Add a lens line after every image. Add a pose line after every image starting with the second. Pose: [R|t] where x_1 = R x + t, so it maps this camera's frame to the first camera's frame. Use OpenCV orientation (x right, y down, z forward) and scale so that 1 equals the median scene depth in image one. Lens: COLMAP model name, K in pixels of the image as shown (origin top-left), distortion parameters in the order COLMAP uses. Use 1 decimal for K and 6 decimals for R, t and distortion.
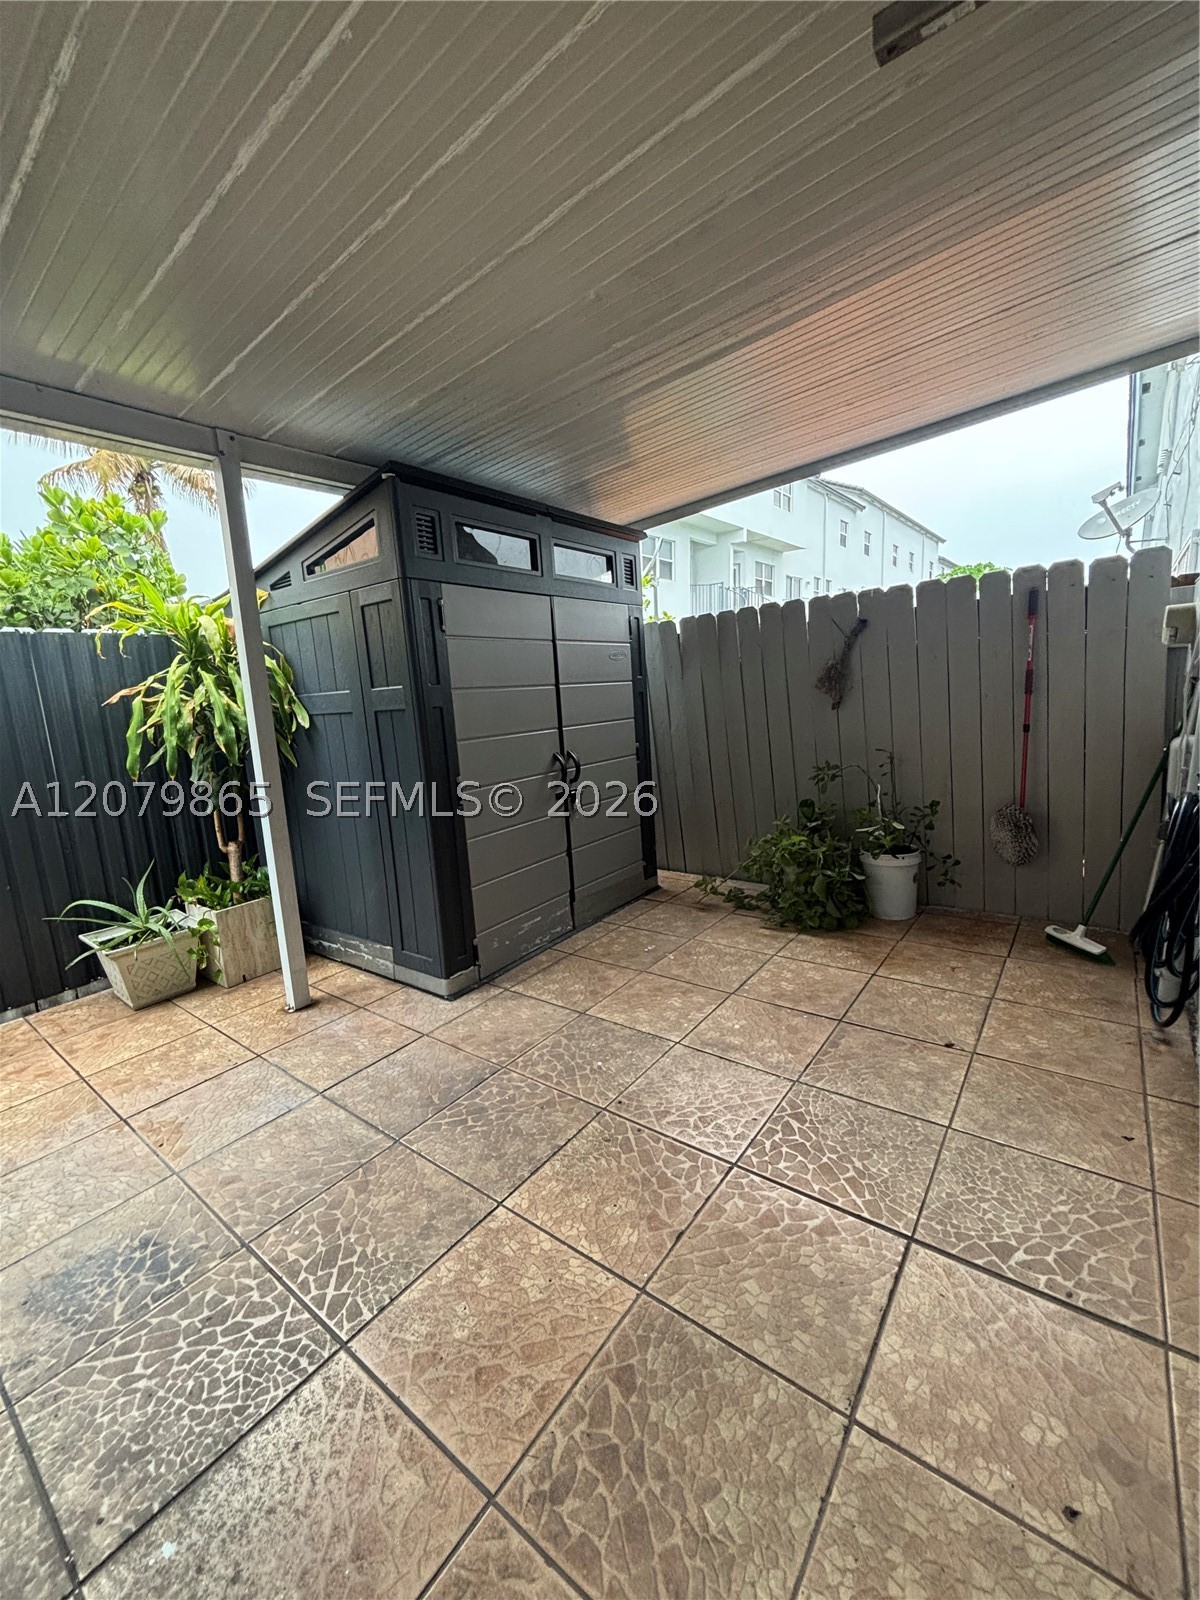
lens RADIAL K [[648.4, 0, 601.7], [0, 648.4, 792.1], [0, 0, 1]] dist [-0.001968, -0.000106]
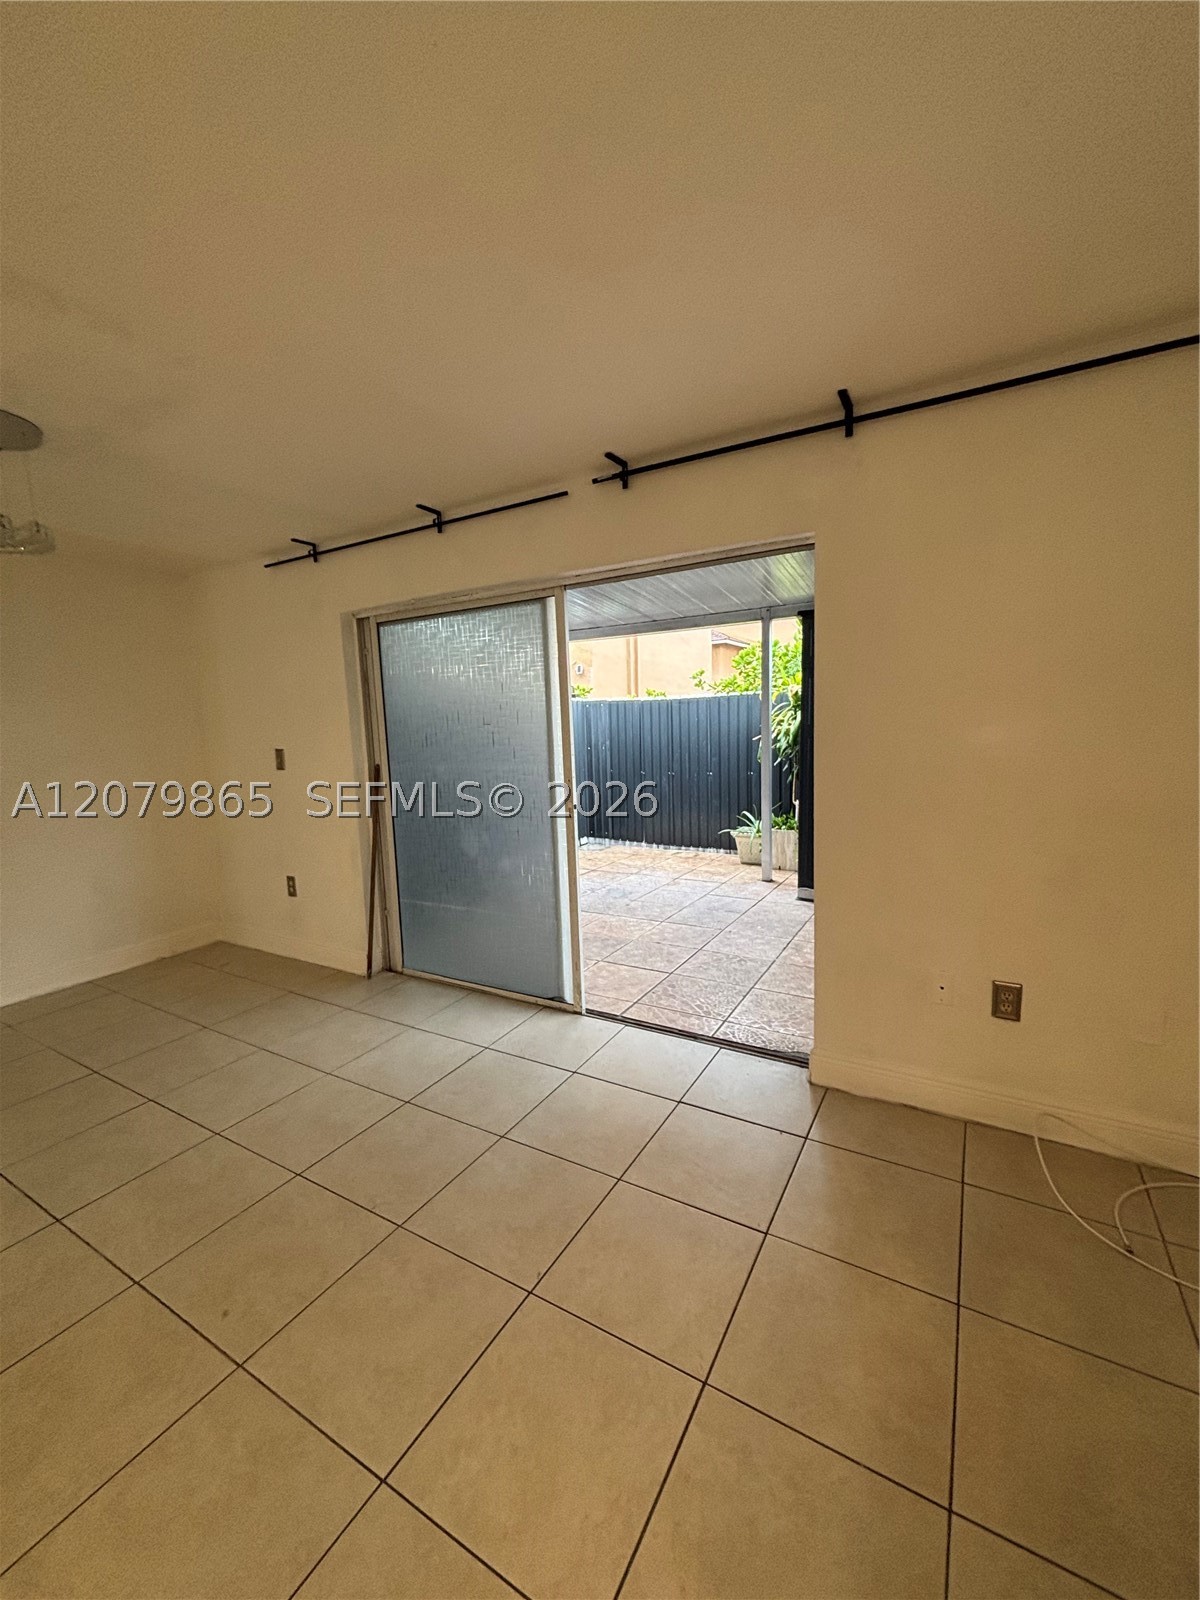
lens RADIAL K [[648.4, 0, 602.8], [0, 648.4, 800.8], [0, 0, 1]] dist [-0.001968, -0.000106]
pose [[0.142956, 0.161397, -0.976481, 1.837278], [-0.147861, 0.979025, 0.140171, -0.156342], [0.978622, 0.124345, 0.163821, 0.194272]]
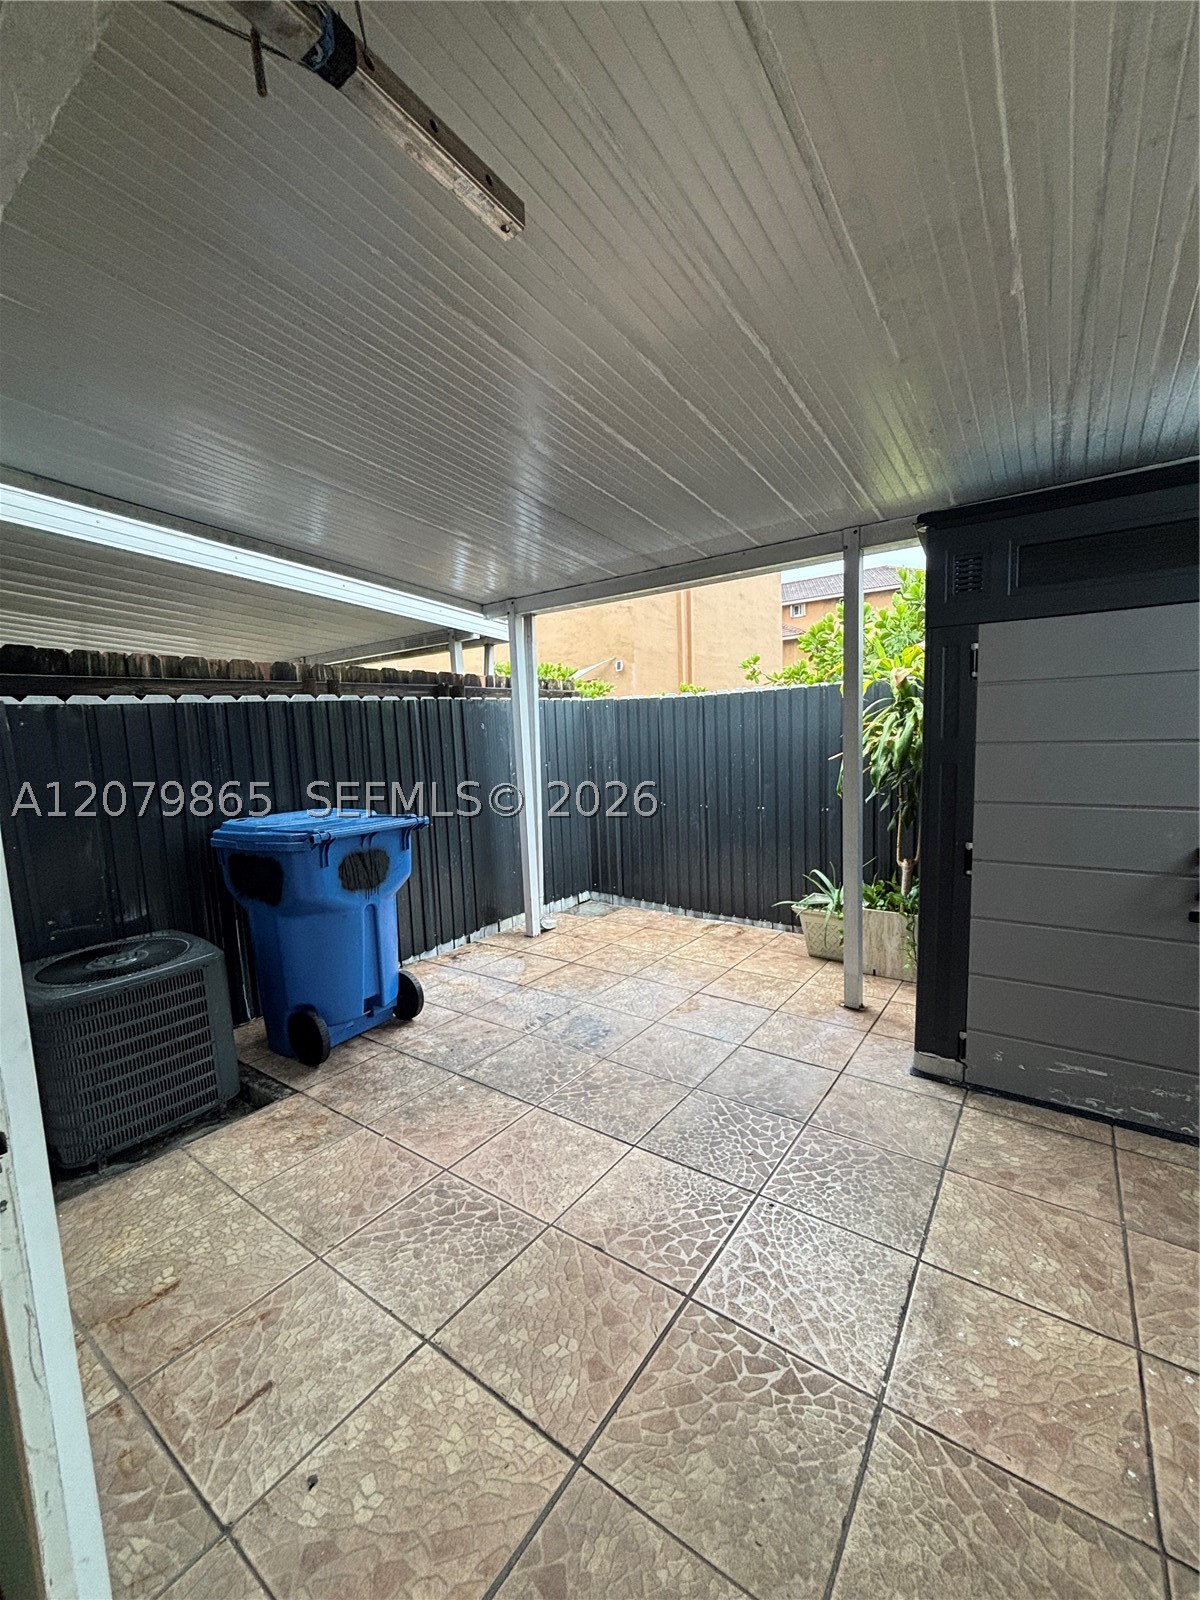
lens RADIAL K [[648.4, 0, 602.7], [0, 648.4, 798.1], [0, 0, 1]] dist [-0.001968, -0.000106]
pose [[0.031938, 0.151938, -0.987874, 0.805755], [-0.137153, 0.979694, 0.146246, -0.187550], [0.990035, 0.130819, 0.052128, 0.600783]]
